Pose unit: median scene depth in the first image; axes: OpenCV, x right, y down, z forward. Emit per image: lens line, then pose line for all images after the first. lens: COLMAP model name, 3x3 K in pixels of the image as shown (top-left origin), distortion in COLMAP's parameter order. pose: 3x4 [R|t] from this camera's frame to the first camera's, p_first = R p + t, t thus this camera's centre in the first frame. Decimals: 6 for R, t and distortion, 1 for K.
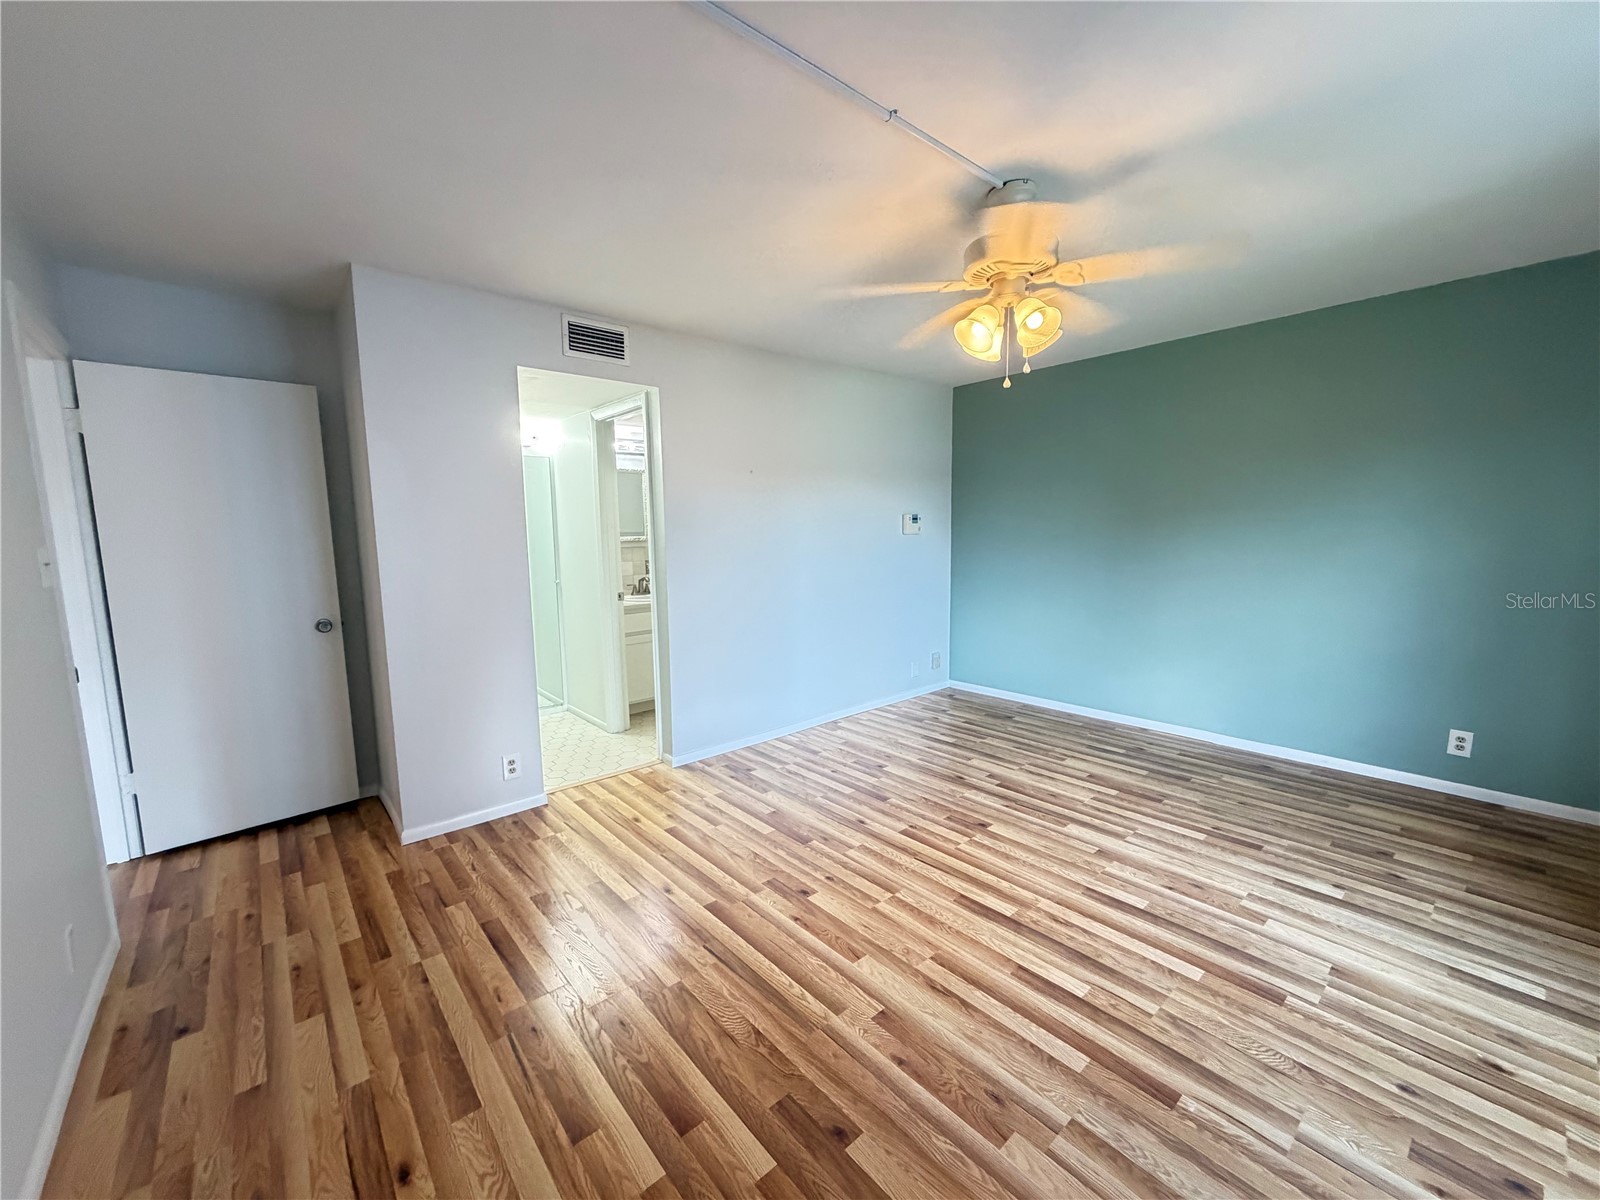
lens RADIAL K [[636.8, 0, 793.9], [0, 636.8, 599.5], [0, 0, 1]] dist [0.001077, 0.000357]
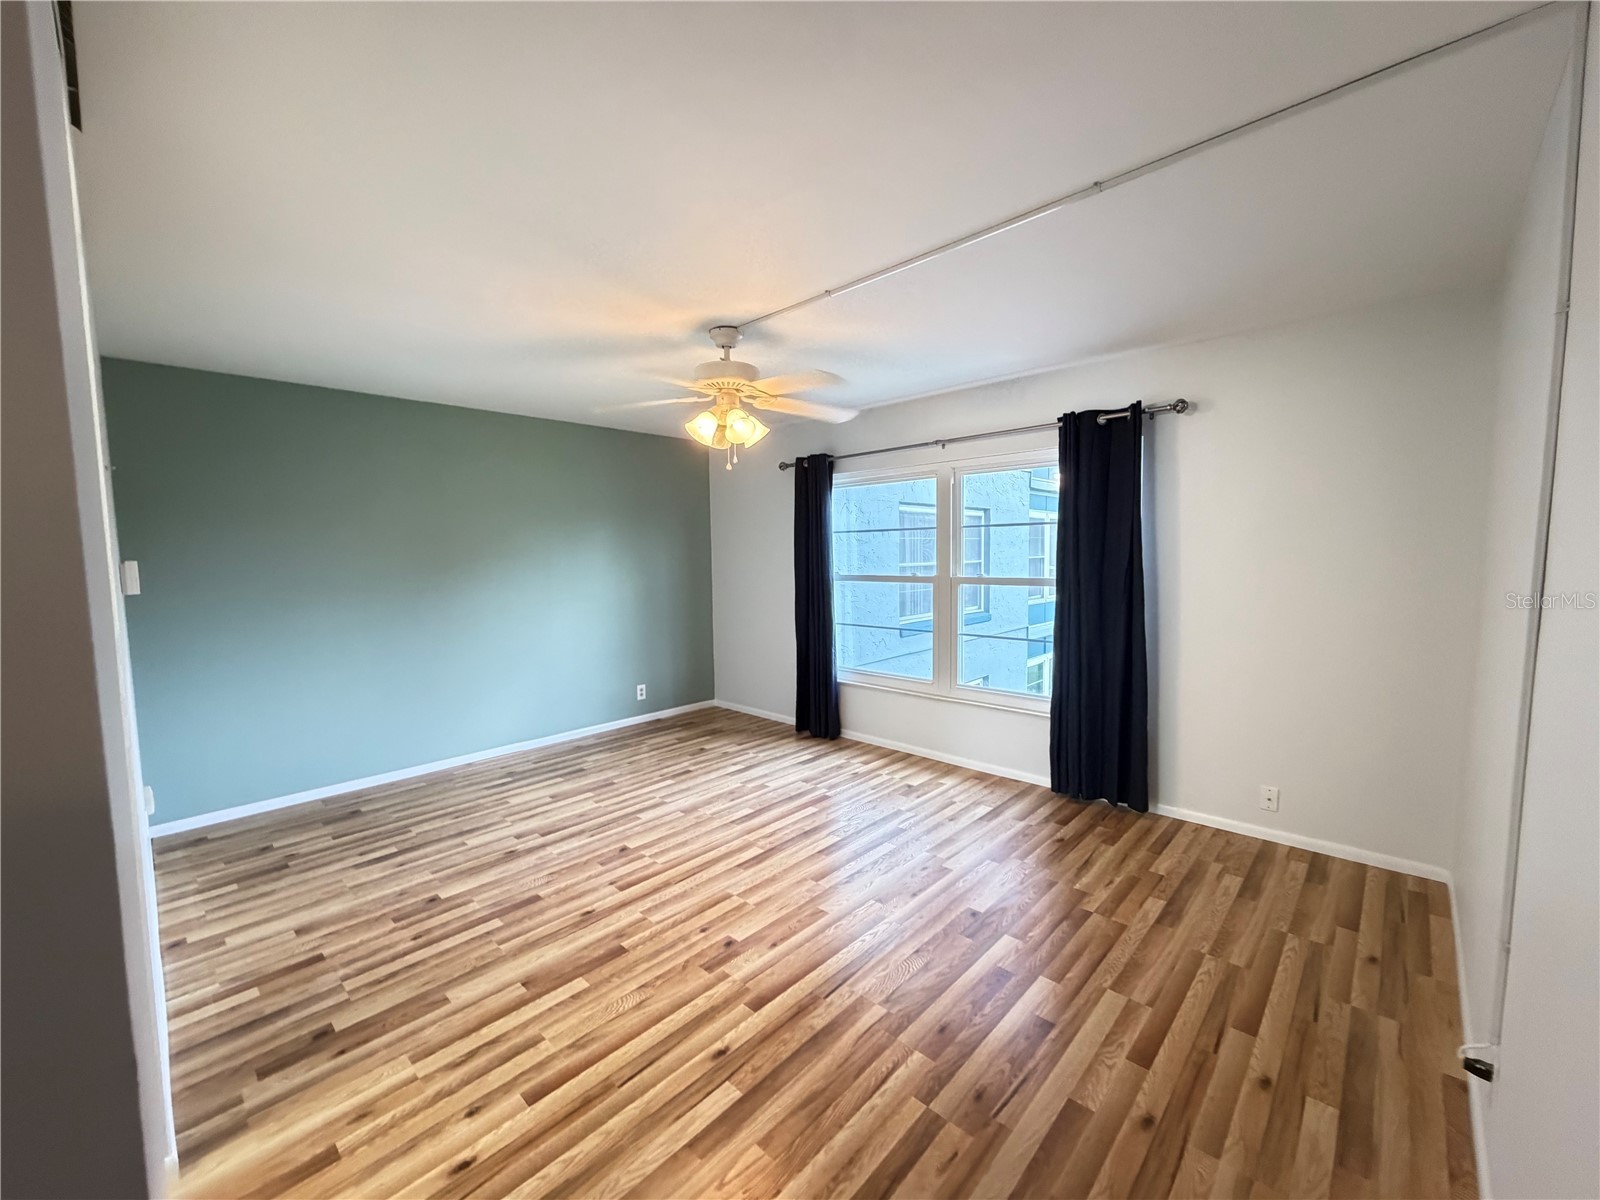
lens RADIAL K [[636.8, 0, 793.9], [0, 636.8, 599.5], [0, 0, 1]] dist [0.001077, 0.000357]
pose [[-0.098800, -0.055582, 0.993554, -0.766087], [0.130059, 0.989153, 0.068269, -0.097407], [-0.986571, 0.135965, -0.090500, 0.747818]]
